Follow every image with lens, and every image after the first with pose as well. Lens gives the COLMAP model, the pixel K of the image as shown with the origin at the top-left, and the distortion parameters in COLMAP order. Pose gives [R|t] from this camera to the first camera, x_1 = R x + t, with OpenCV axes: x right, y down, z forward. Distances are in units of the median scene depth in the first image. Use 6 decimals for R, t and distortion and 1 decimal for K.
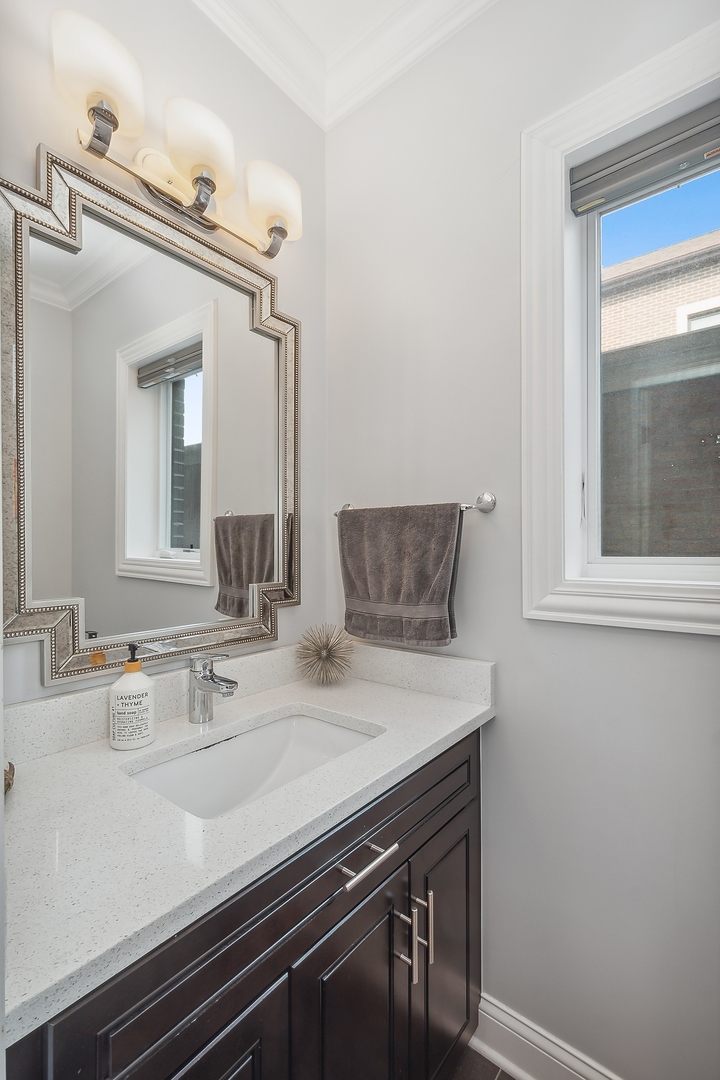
lens RADIAL K [[474.3, 0, 352.4], [0, 474.3, 546.4], [0, 0, 1]] dist [0.004276, -0.000185]
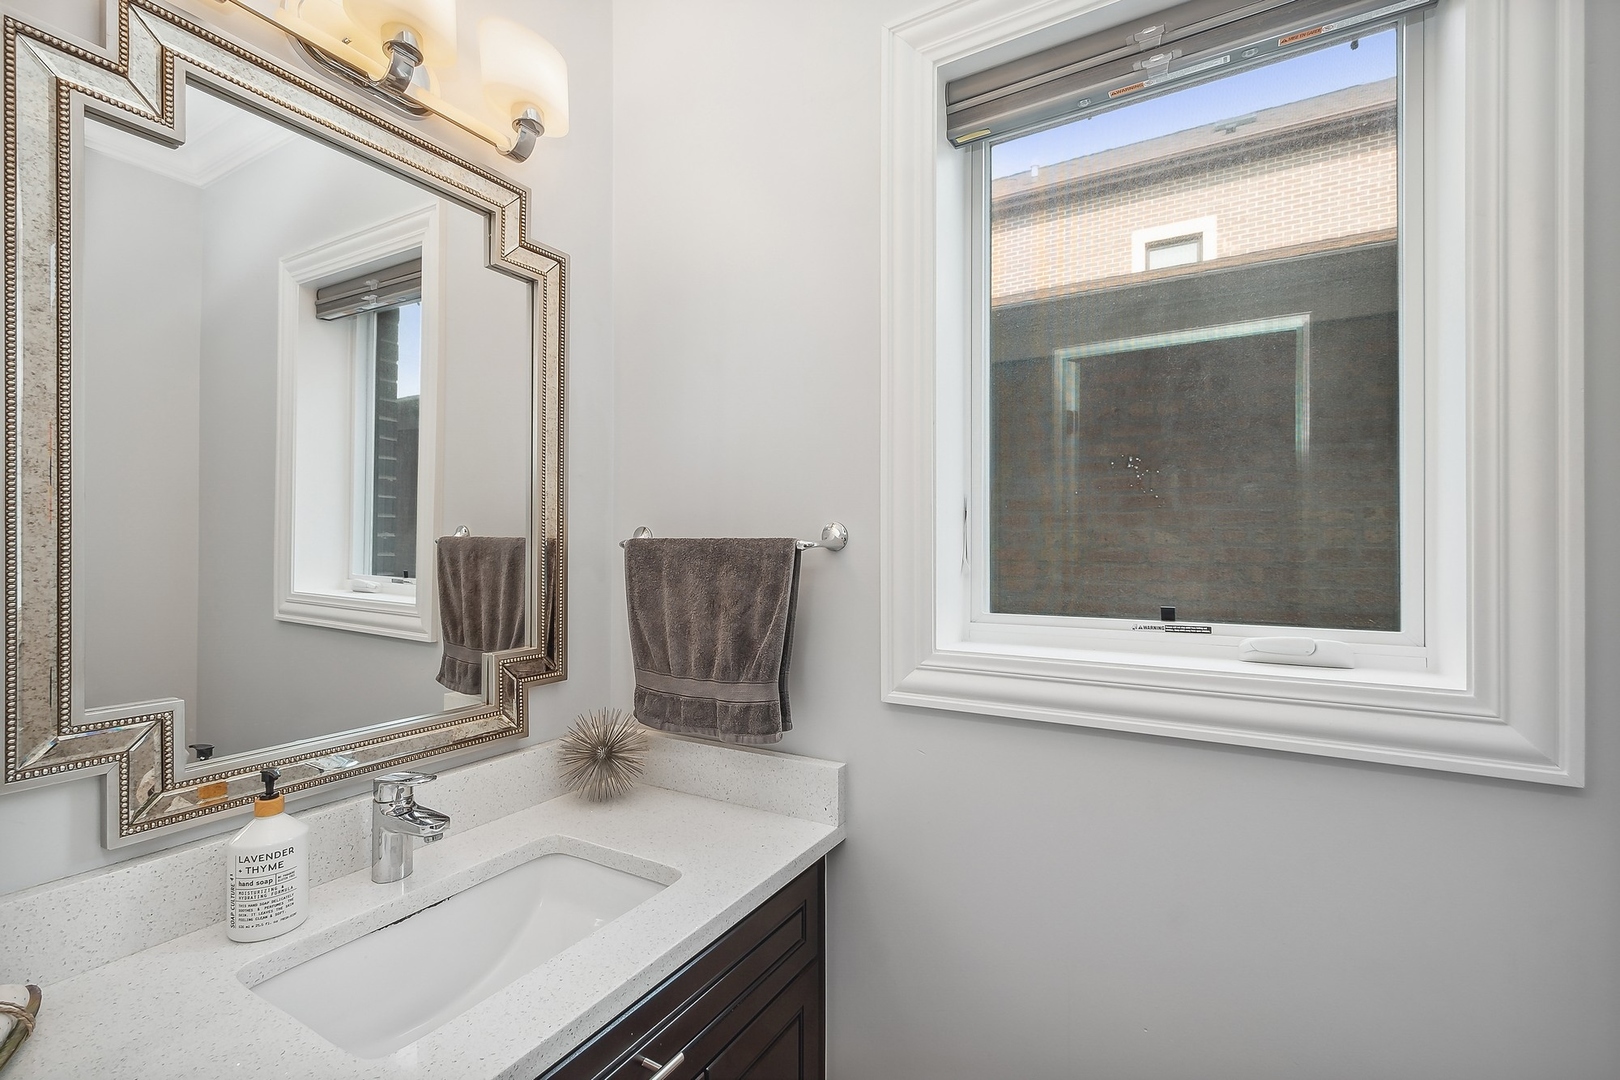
lens RADIAL K [[711.4, 0, 809.2], [0, 711.4, 531.5], [0, 0, 1]] dist [0.004276, -0.000185]
pose [[0.988639, 0.008073, 0.150089, 0.088444], [-0.007505, 0.999962, -0.004349, -0.098126], [-0.150119, 0.003173, 0.988663, -0.040822]]
